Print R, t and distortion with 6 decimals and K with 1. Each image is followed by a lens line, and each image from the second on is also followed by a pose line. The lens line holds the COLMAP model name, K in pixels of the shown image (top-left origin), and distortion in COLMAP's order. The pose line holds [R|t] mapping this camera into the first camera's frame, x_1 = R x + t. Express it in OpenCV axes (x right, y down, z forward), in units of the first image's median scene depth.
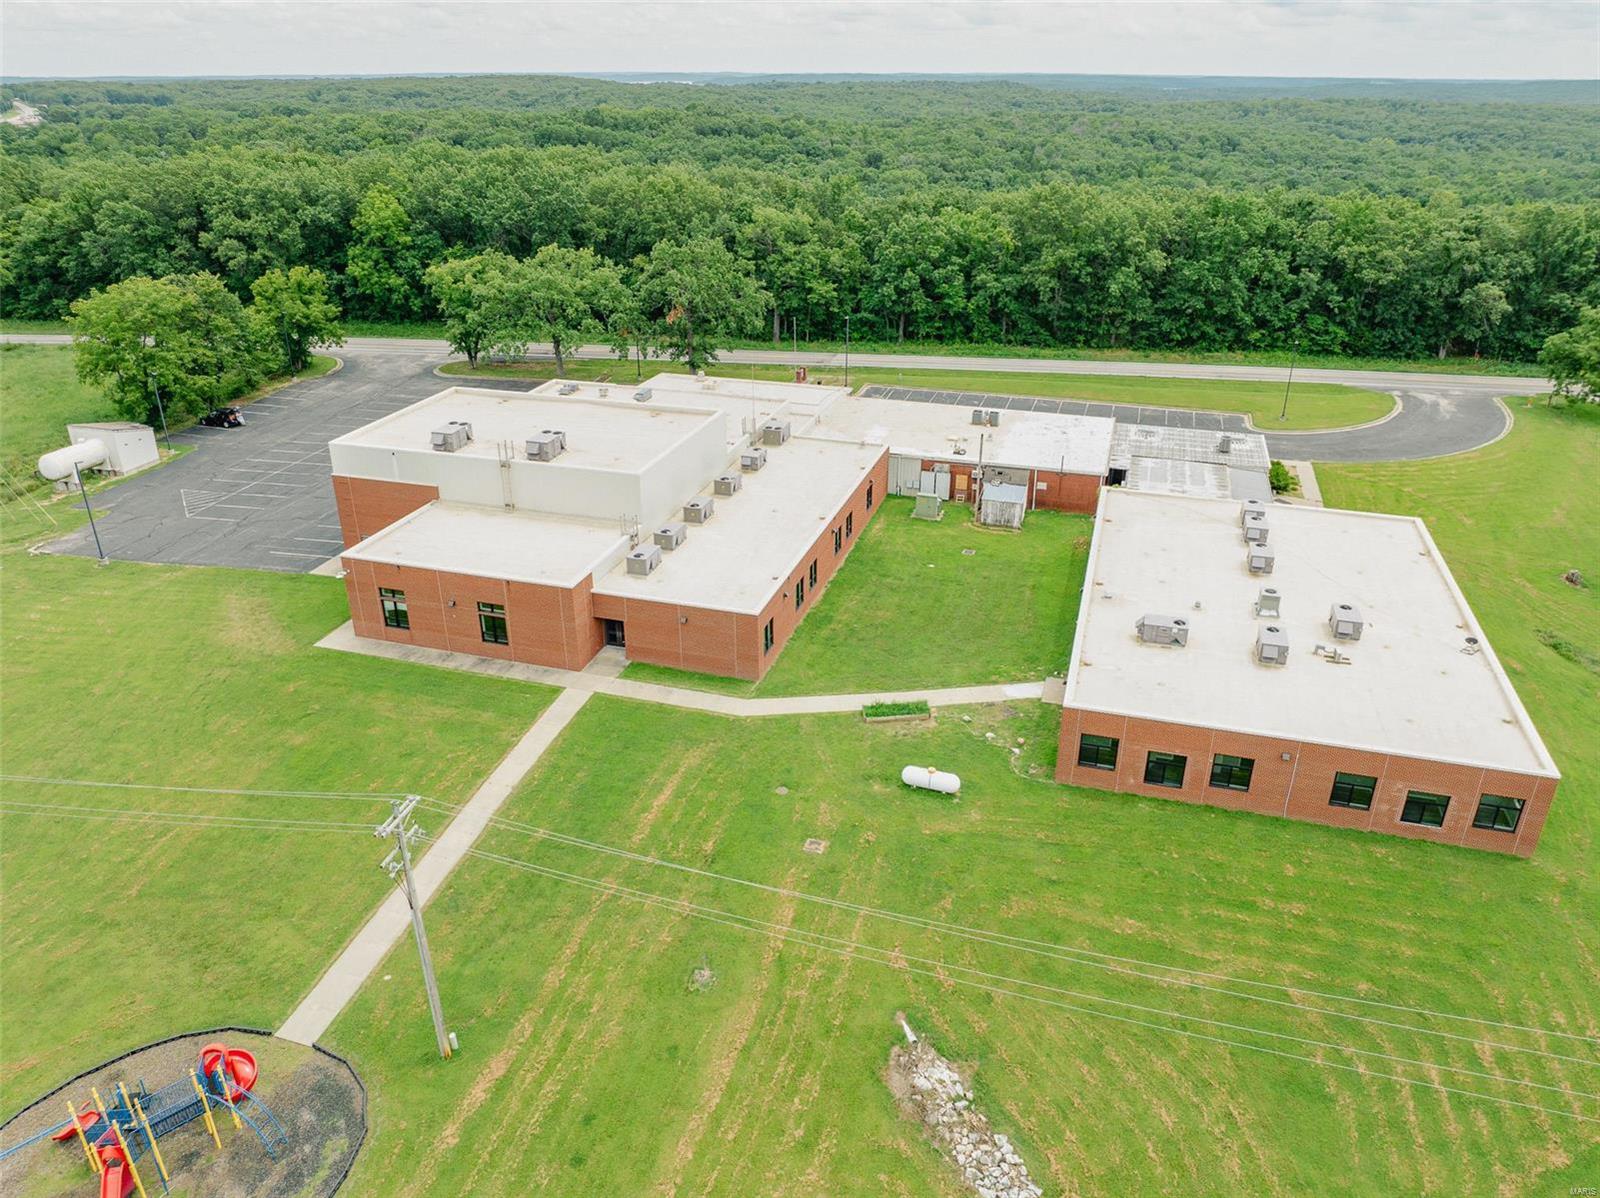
lens RADIAL K [[1124.8, 0, 800.0], [0, 1124.8, 599.0], [0, 0, 1]] dist [-0.046565, 0.019669]
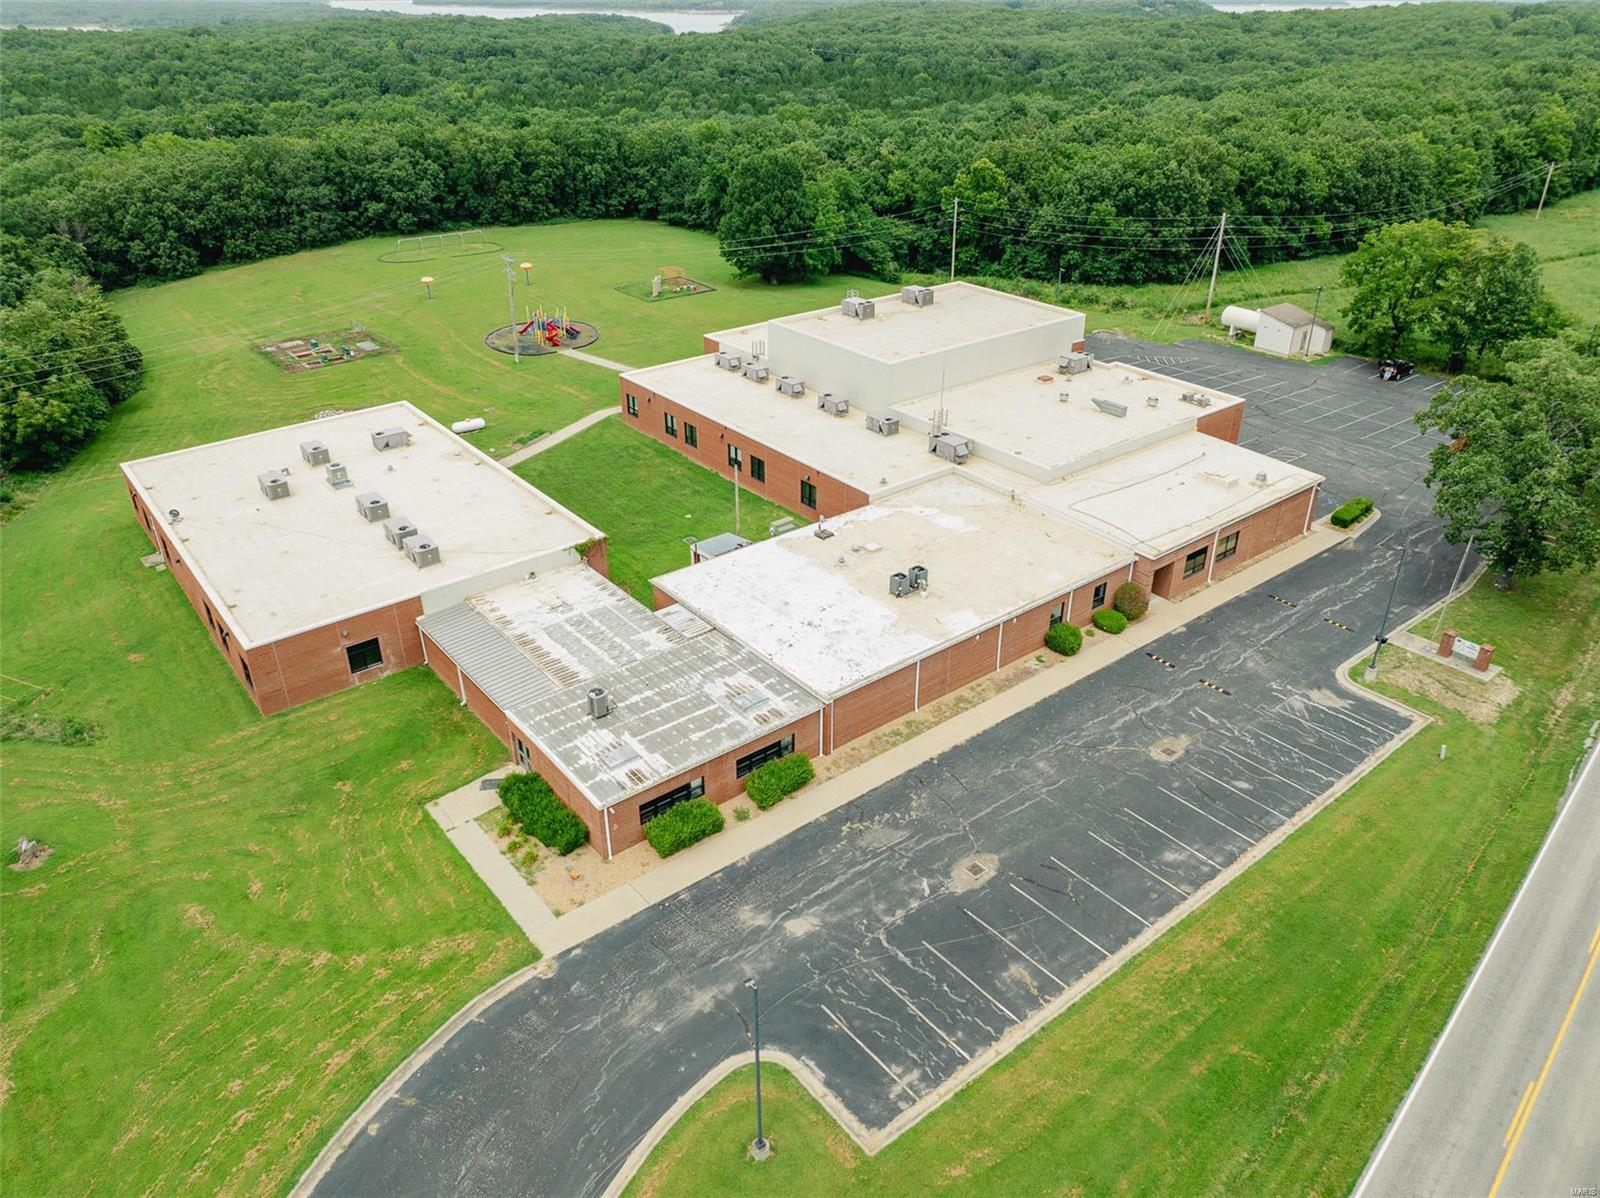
lens RADIAL K [[1124.8, 0, 800.0], [0, 1124.8, 599.0], [0, 0, 1]] dist [-0.046565, 0.019669]
pose [[-0.566164, 0.399661, -0.720922, 0.784869], [-0.352609, 0.673109, 0.650070, -0.645652], [0.745067, 0.622250, -0.240166, 1.289768]]
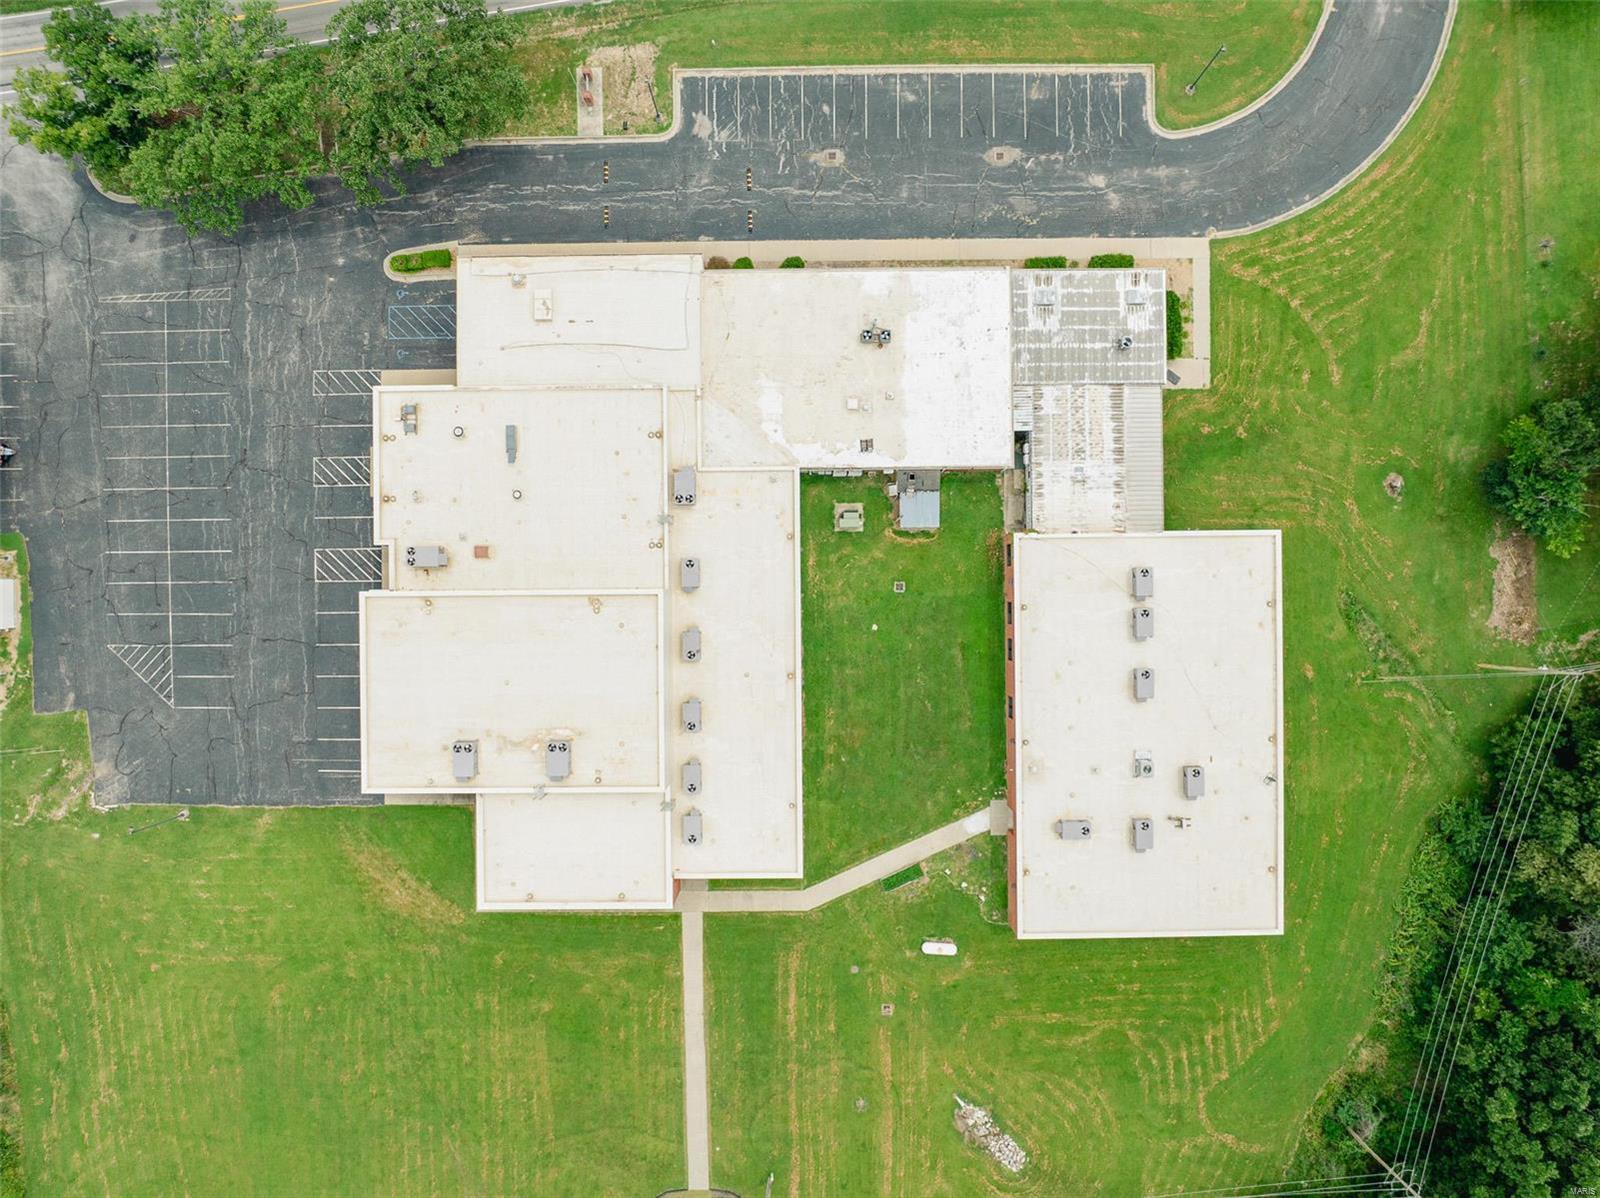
lens RADIAL K [[1124.8, 0, 800.0], [0, 1124.8, 599.0], [0, 0, 1]] dist [-0.046565, 0.019669]
pose [[0.953715, -0.300617, -0.007519, 0.056490], [0.134542, 0.404209, 0.904717, -1.048273], [-0.268934, -0.863854, 0.425946, 0.512366]]
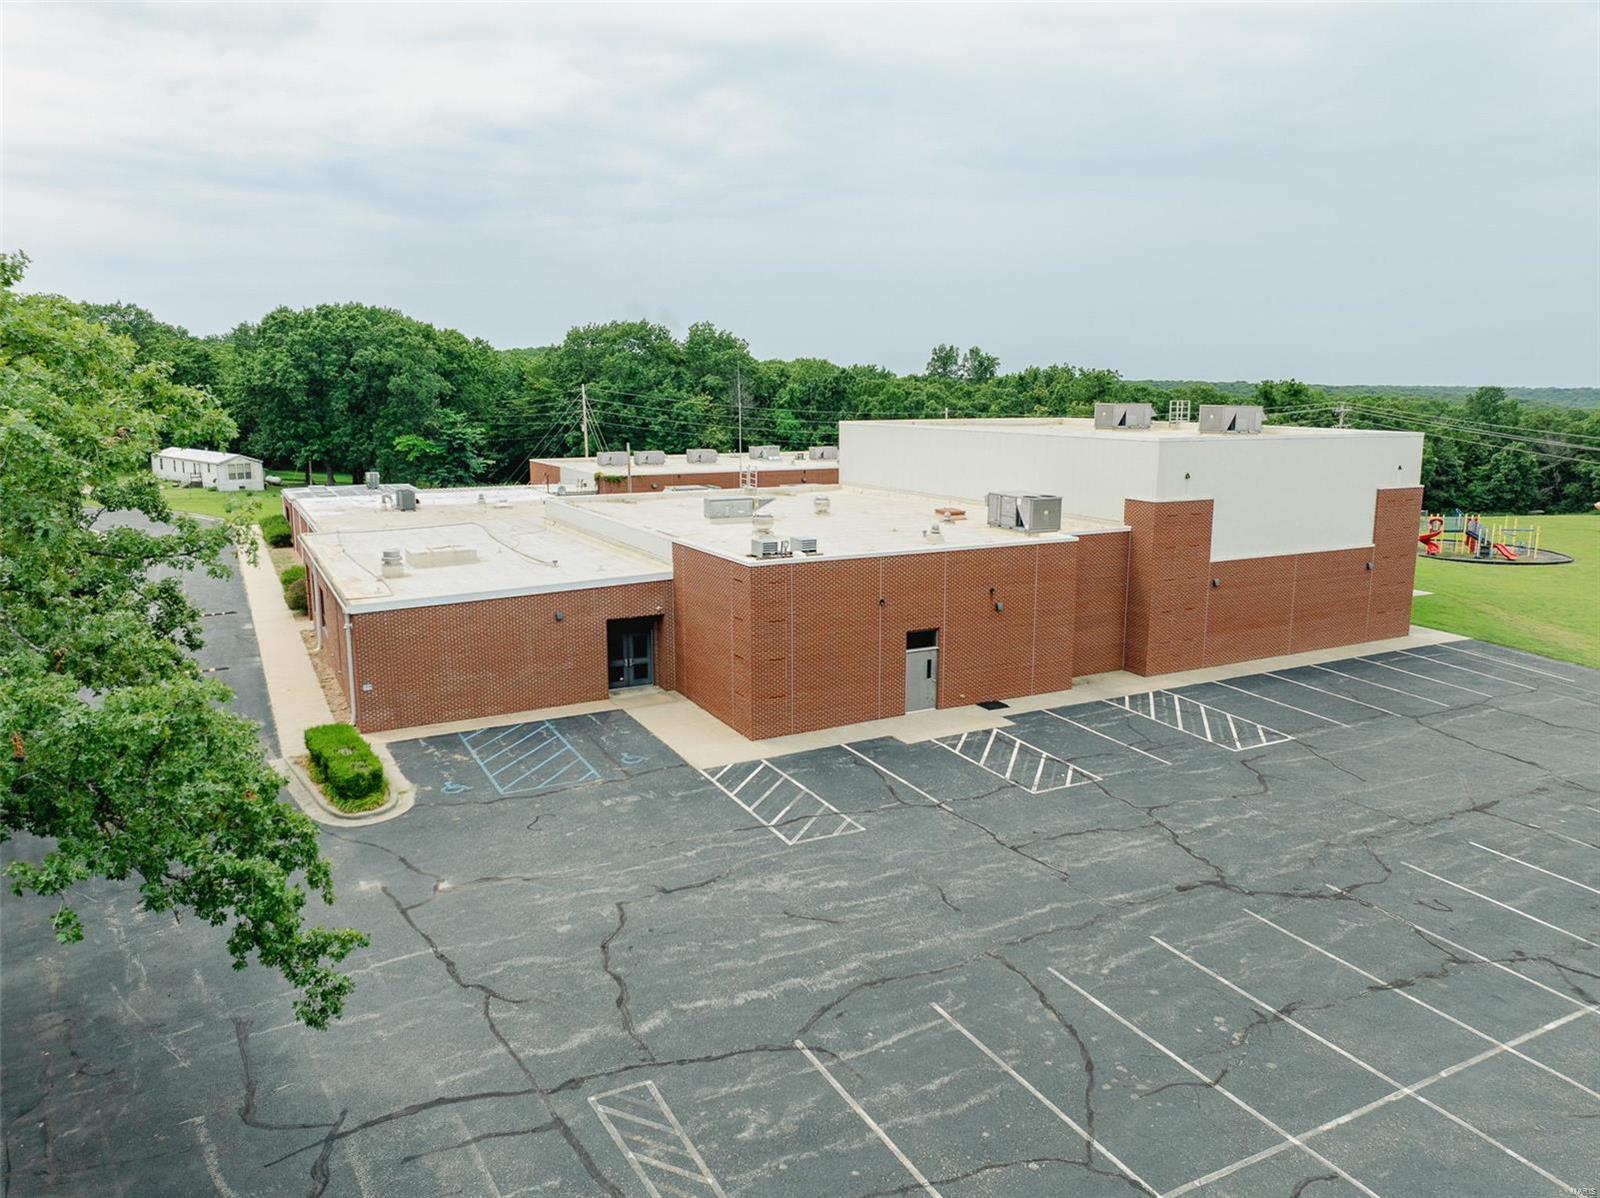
lens RADIAL K [[1124.8, 0, 800.0], [0, 1124.8, 599.0], [0, 0, 1]] dist [-0.046565, 0.019669]
pose [[-0.706194, -0.130115, 0.695960, -0.554942], [0.300253, 0.835166, 0.460810, -0.404582], [-0.641200, 0.534385, -0.550722, 1.442715]]
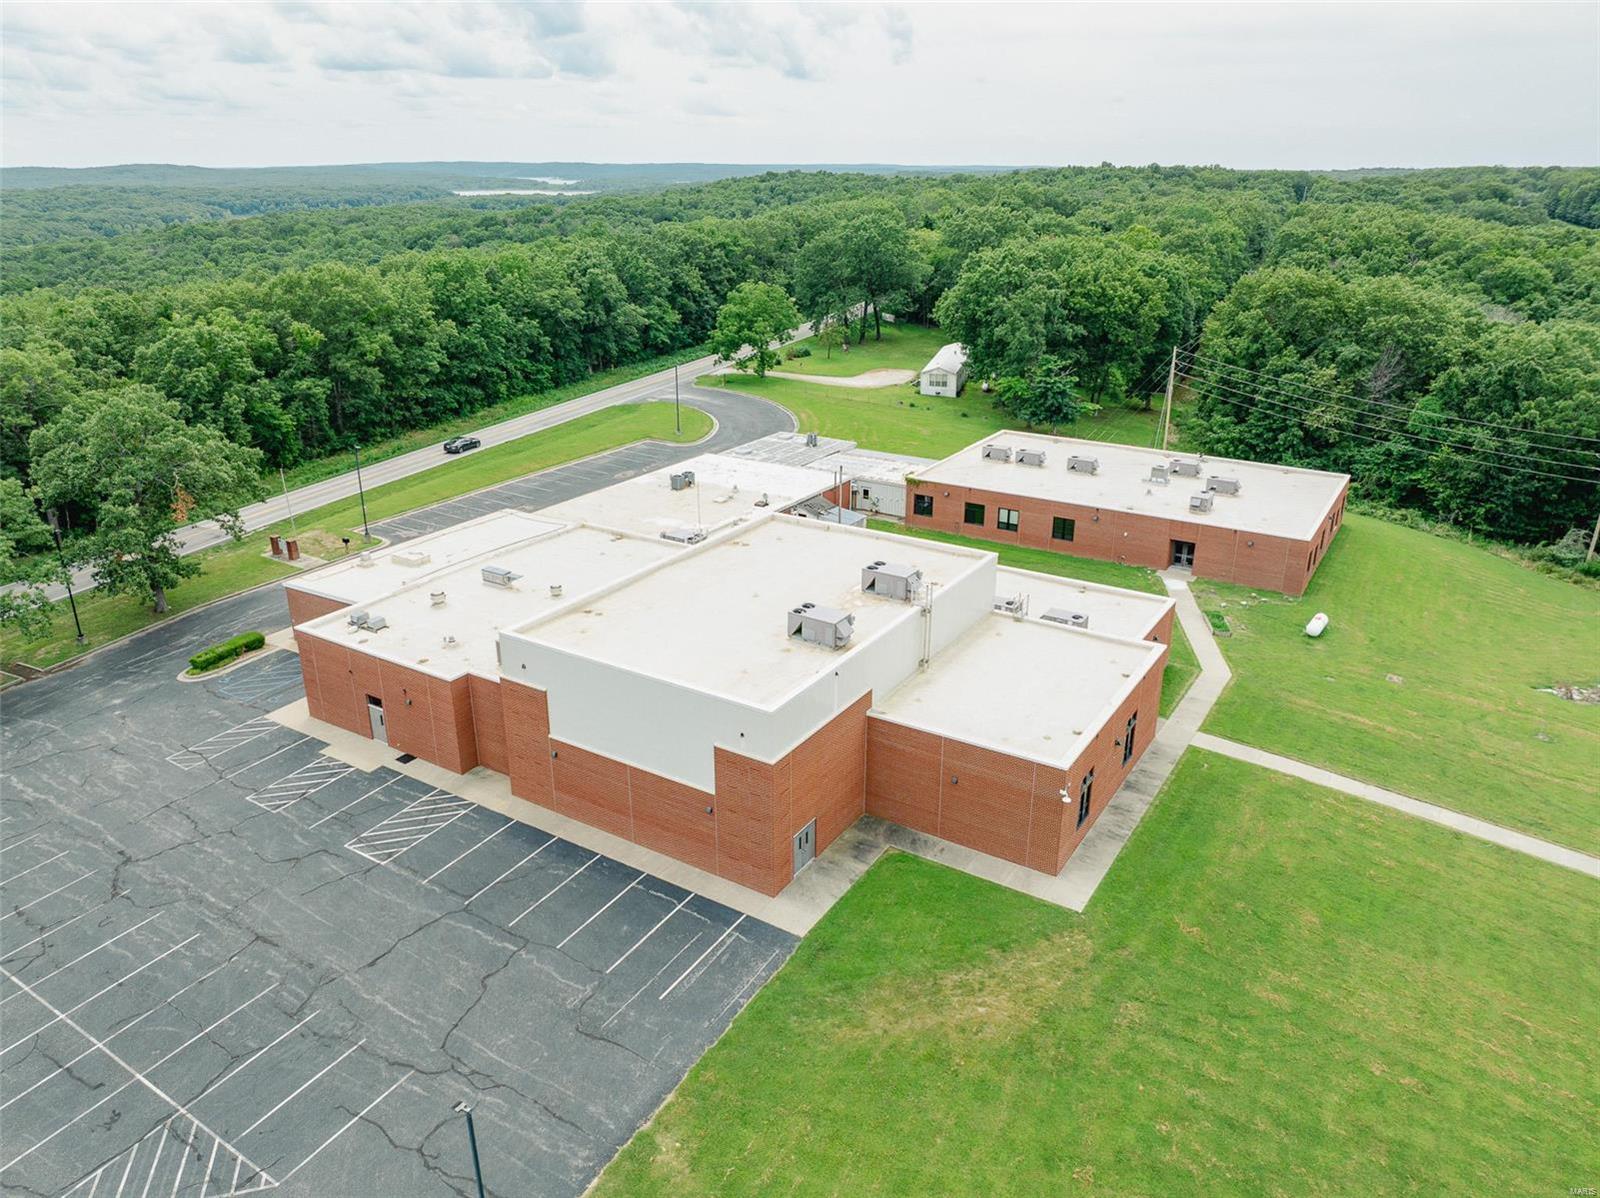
lens RADIAL K [[1124.8, 0, 800.0], [0, 1124.8, 599.0], [0, 0, 1]] dist [-0.046565, 0.019669]
pose [[0.262151, -0.349817, 0.899391, -0.831746], [0.410800, 0.883779, 0.224006, -0.285388], [-0.873224, 0.310746, 0.375388, 0.667203]]
